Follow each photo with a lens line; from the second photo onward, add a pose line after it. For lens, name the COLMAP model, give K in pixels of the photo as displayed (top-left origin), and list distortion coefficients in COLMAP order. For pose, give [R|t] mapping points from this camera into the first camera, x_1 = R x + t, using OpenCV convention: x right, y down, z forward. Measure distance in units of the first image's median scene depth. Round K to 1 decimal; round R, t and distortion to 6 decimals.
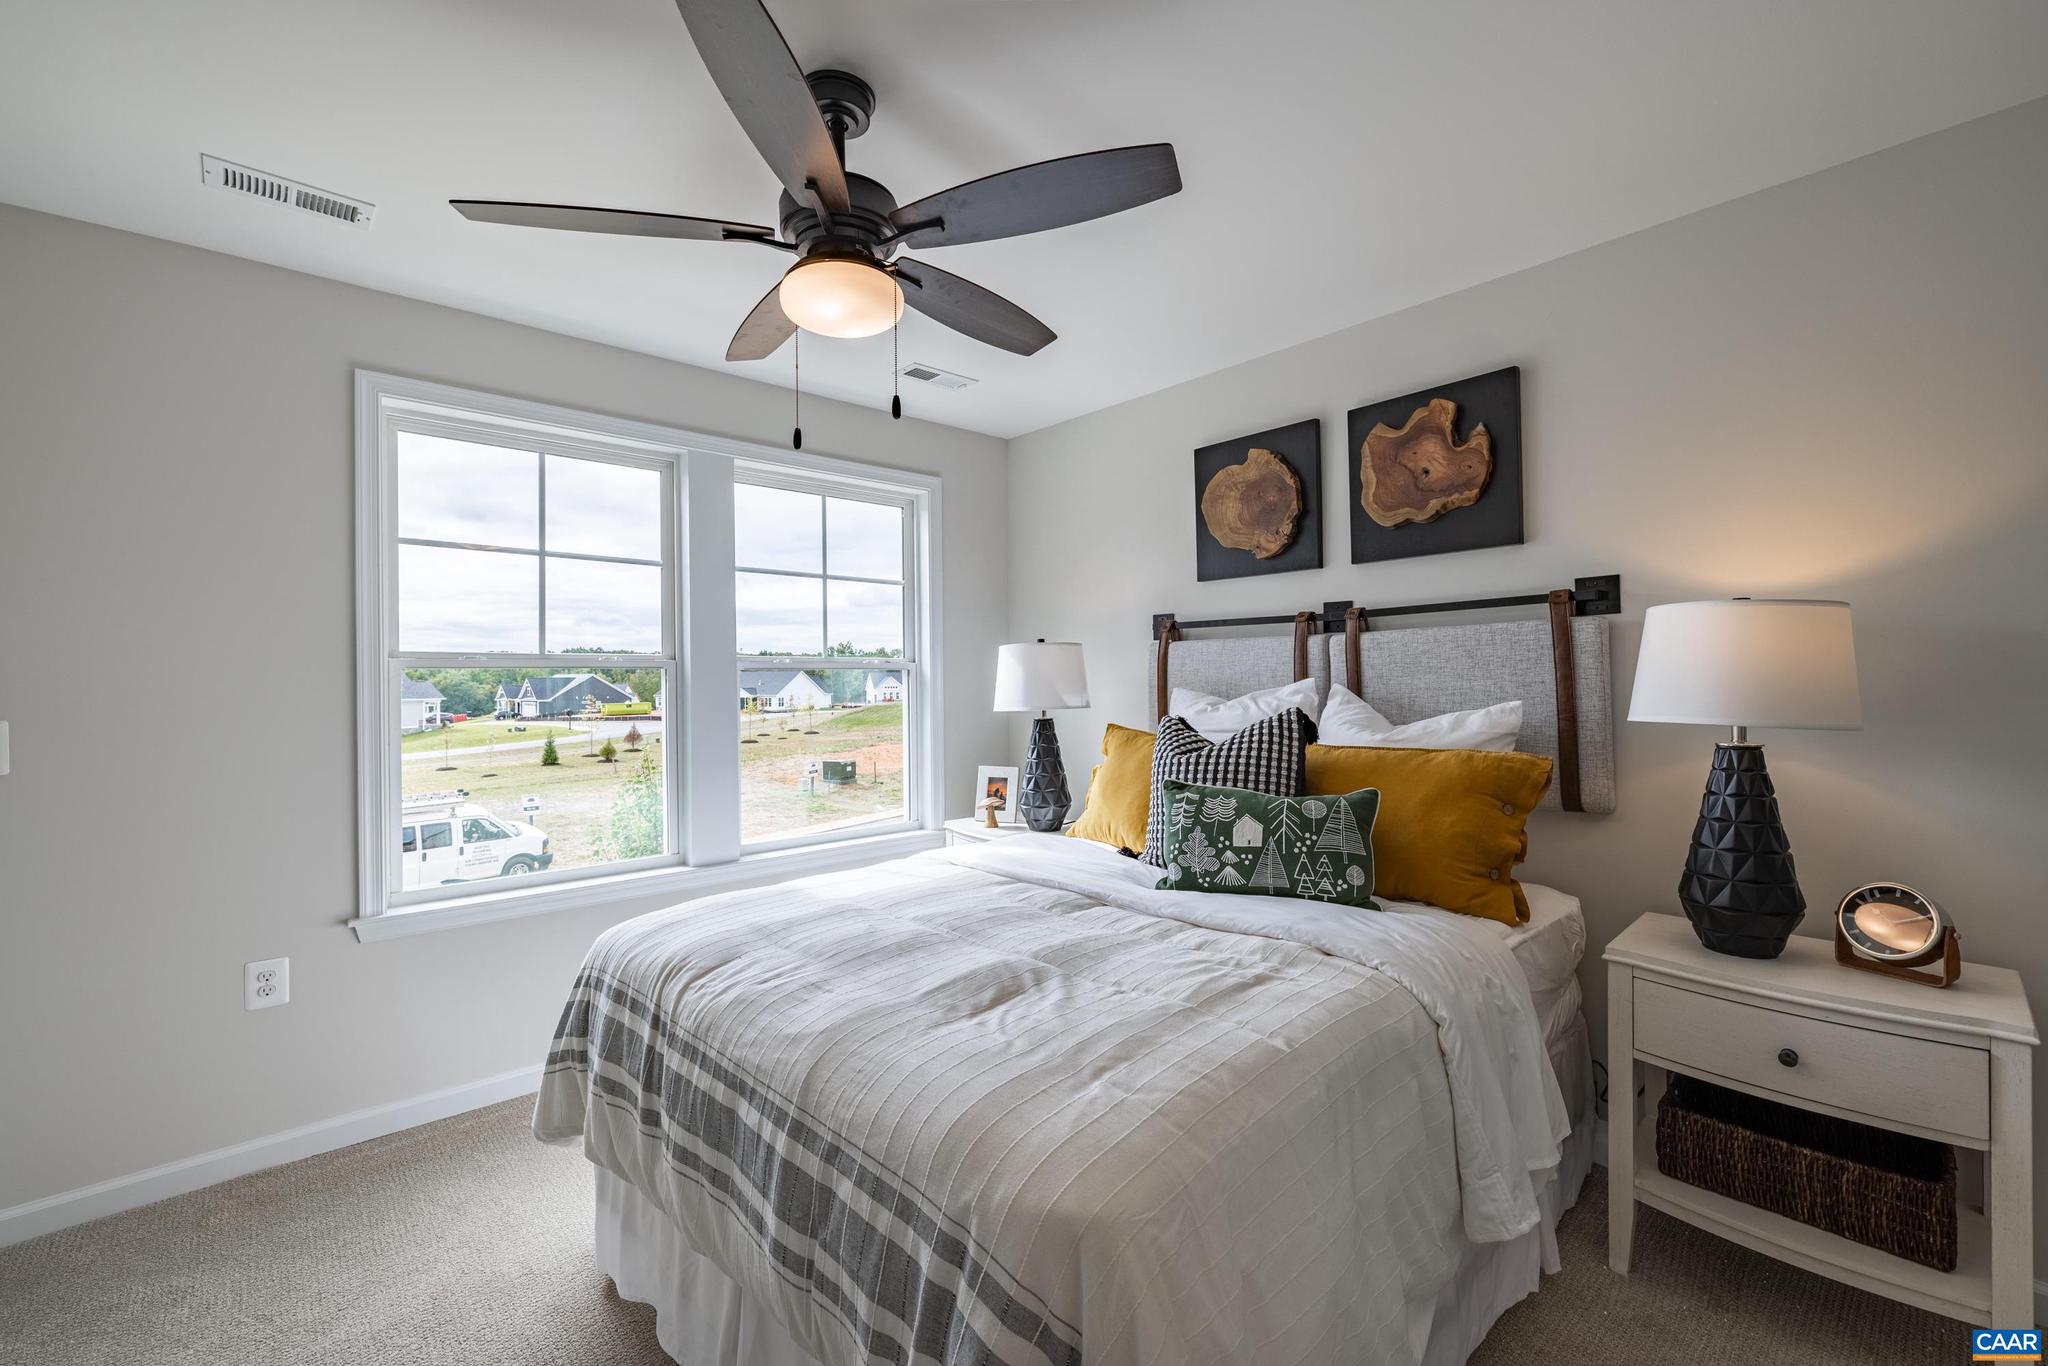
lens RADIAL K [[872.9, 0, 1024.0], [0, 872.9, 683.0], [0, 0, 1]] dist [0.000468, 0.000023]
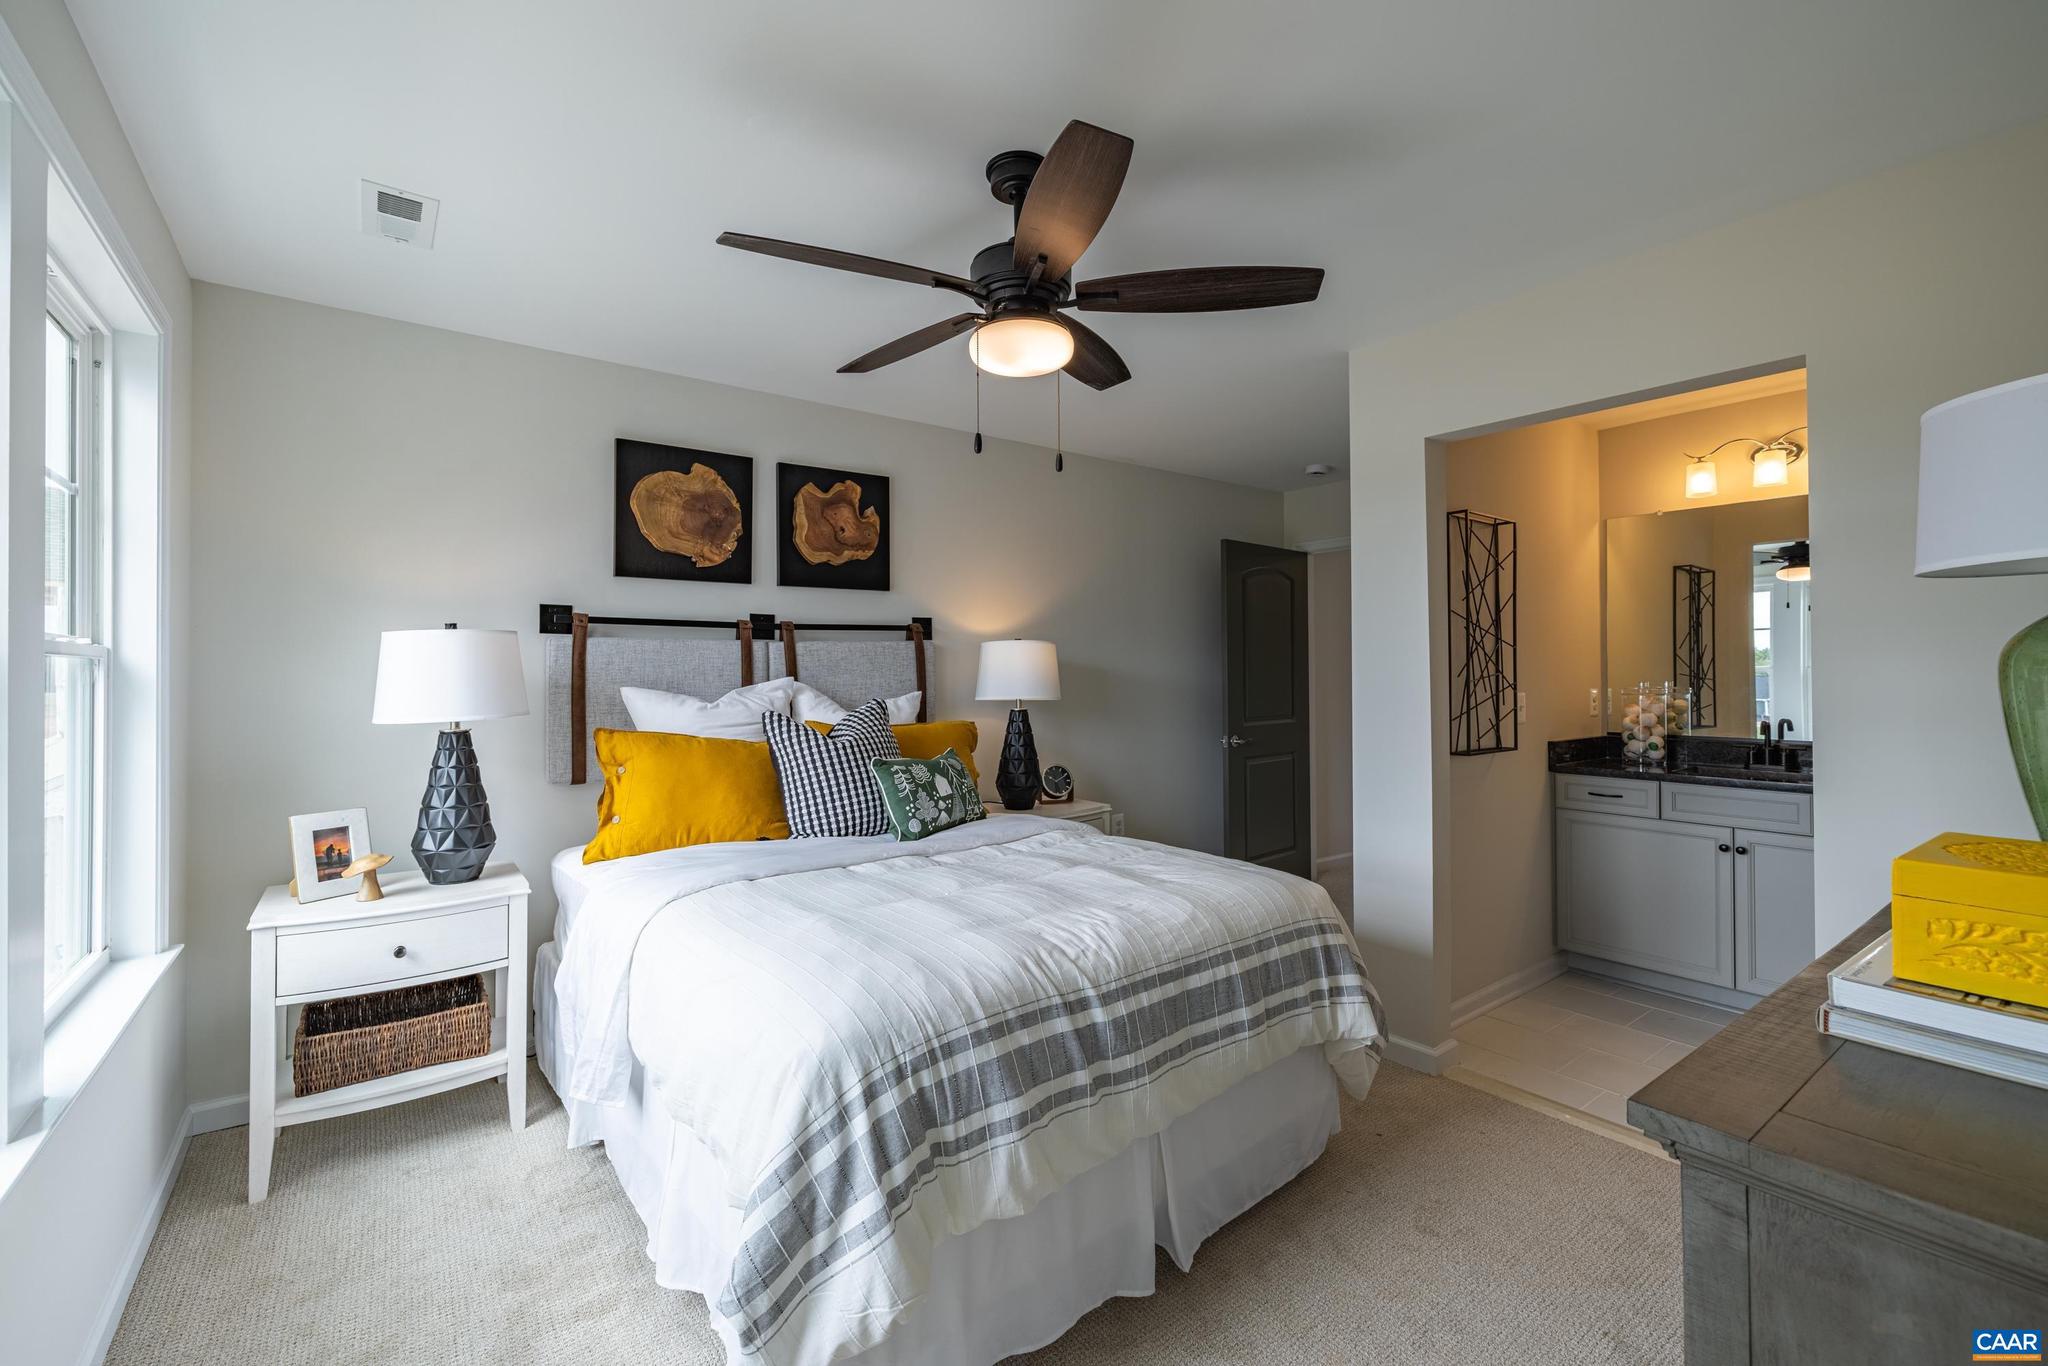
lens RADIAL K [[872.9, 0, 1024.0], [0, 872.9, 683.0], [0, 0, 1]] dist [0.000468, 0.000023]
pose [[0.066730, -0.000809, 0.997771, -0.878591], [0.008577, 0.999963, 0.000238, 0.005033], [-0.997734, 0.008542, 0.066734, 0.596434]]
